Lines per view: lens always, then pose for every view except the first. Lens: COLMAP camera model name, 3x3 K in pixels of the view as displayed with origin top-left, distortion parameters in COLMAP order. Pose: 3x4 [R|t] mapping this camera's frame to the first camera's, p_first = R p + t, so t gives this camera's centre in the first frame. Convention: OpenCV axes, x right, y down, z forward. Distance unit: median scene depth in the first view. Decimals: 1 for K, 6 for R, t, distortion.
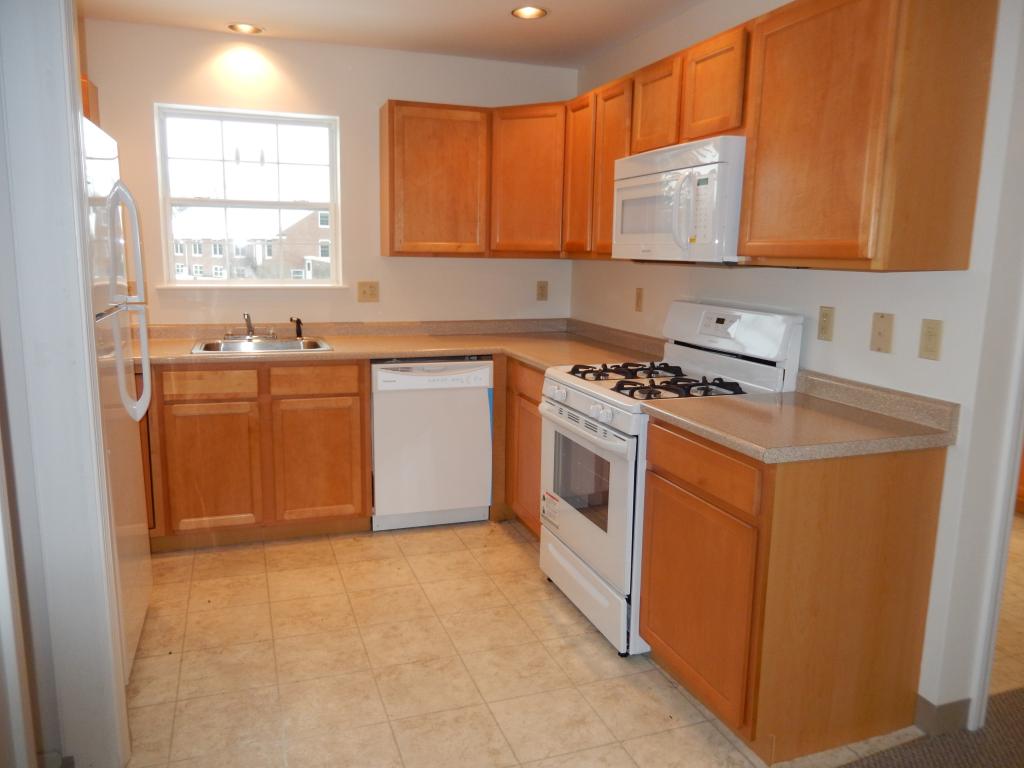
lens RADIAL K [[757.1, 0, 512.0], [0, 757.1, 384.0], [0, 0, 1]] dist [-0.002320, -0.000389]
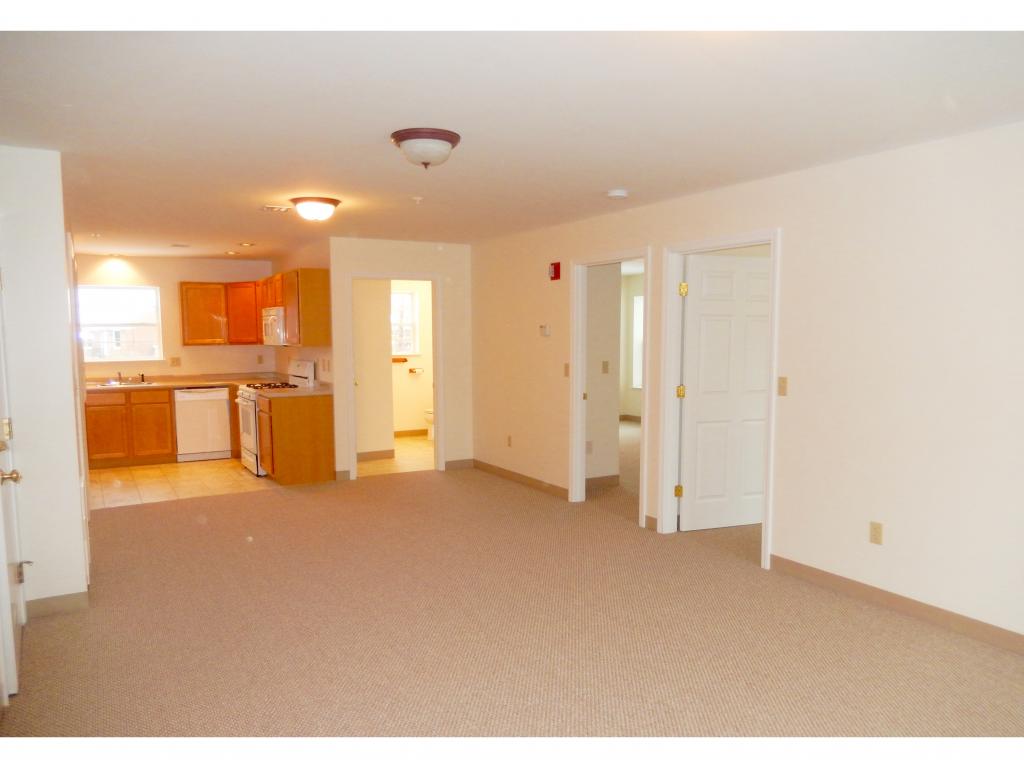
lens RADIAL K [[754.9, 0, 512.2], [0, 754.9, 417.2], [0, 0, 1]] dist [-0.006215, -0.002358]
pose [[0.986247, -0.044224, 0.159250, 0.493913], [0.054283, 0.996759, -0.059376, 0.262101], [-0.156108, 0.067204, 0.985451, -1.546133]]
